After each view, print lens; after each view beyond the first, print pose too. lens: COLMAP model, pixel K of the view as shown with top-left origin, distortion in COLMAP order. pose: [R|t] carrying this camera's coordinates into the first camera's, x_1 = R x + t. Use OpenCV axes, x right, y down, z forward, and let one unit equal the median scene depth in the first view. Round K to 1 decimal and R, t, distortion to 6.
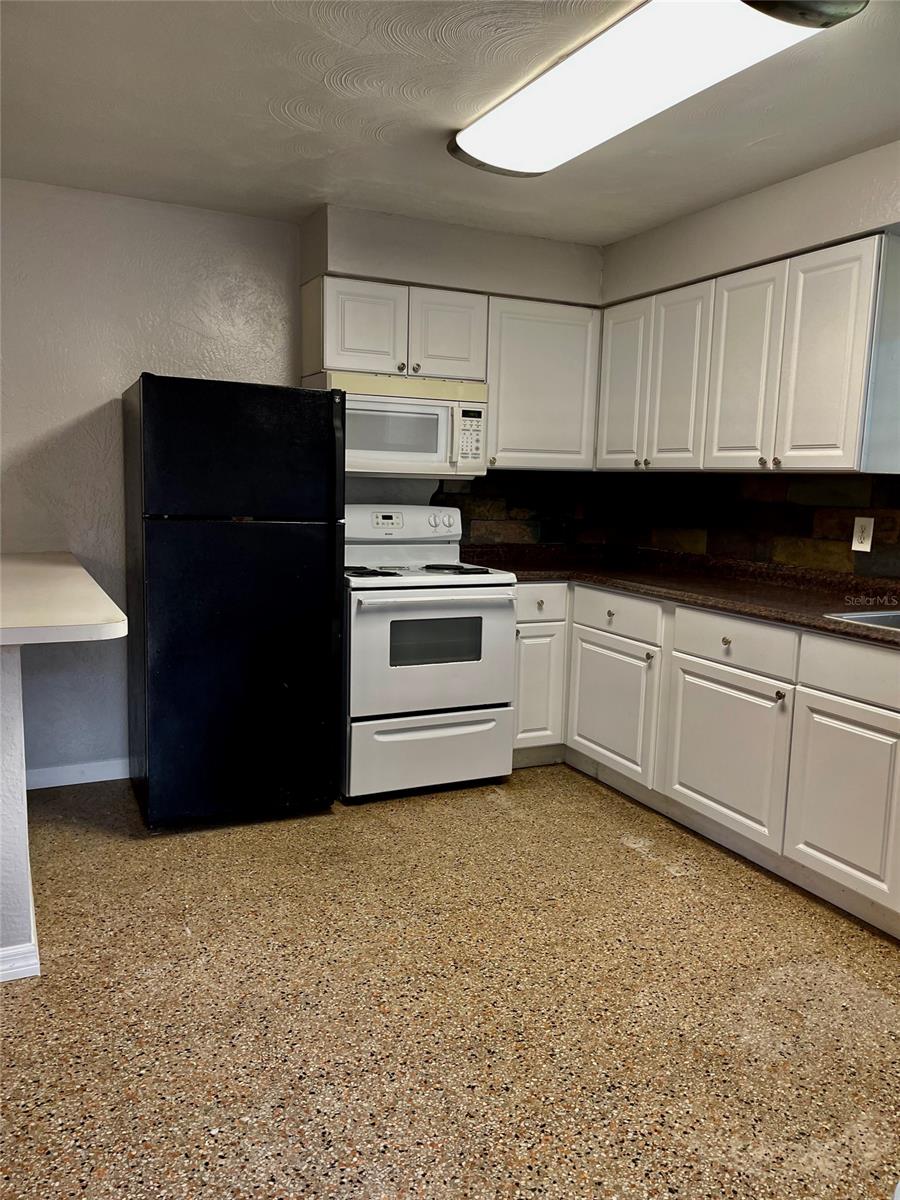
lens RADIAL K [[898.9, 0, 430.4], [0, 898.9, 601.3], [0, 0, 1]] dist [0.074302, -0.096914]
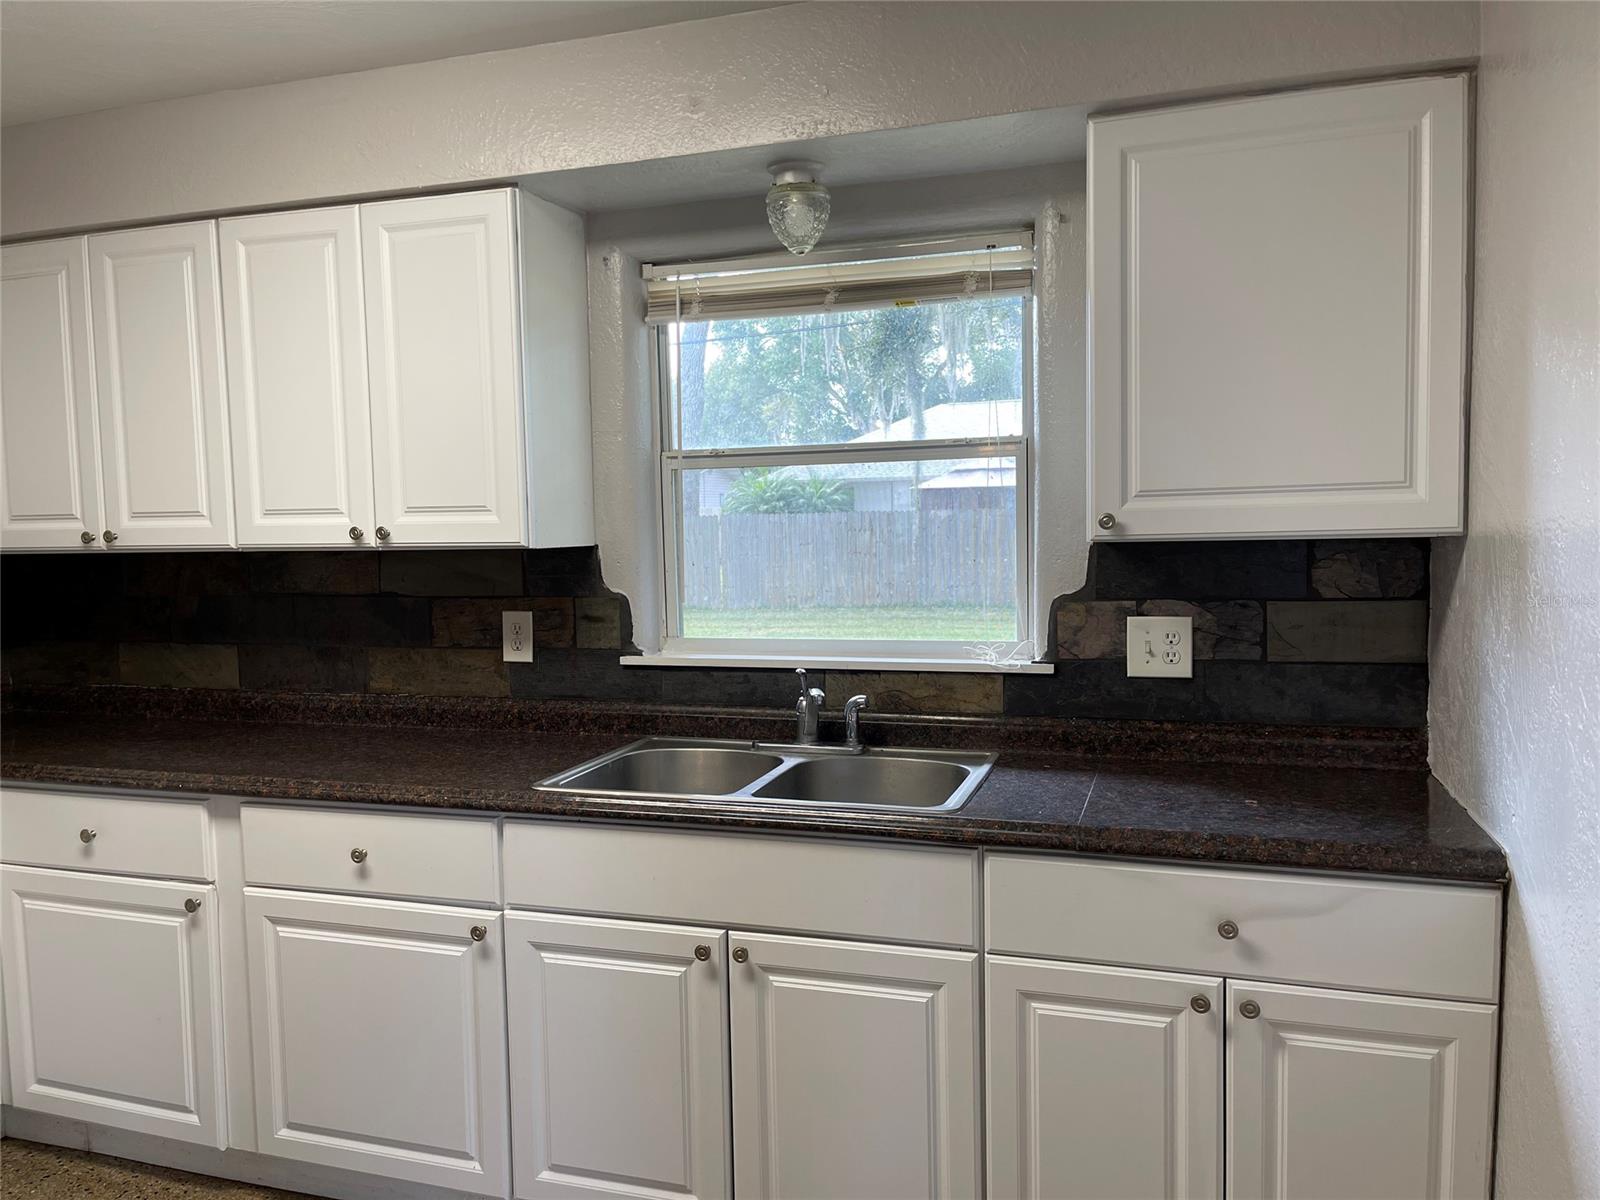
lens RADIAL K [[1166.9, 0, 800.0], [0, 1166.9, 600.0], [0, 0, 1]] dist [0.049678, -0.075384]
pose [[0.660666, -0.090147, 0.745248, -0.019942], [0.139116, 0.990270, -0.003542, -0.066299], [-0.737677, 0.106015, 0.666778, 0.269325]]
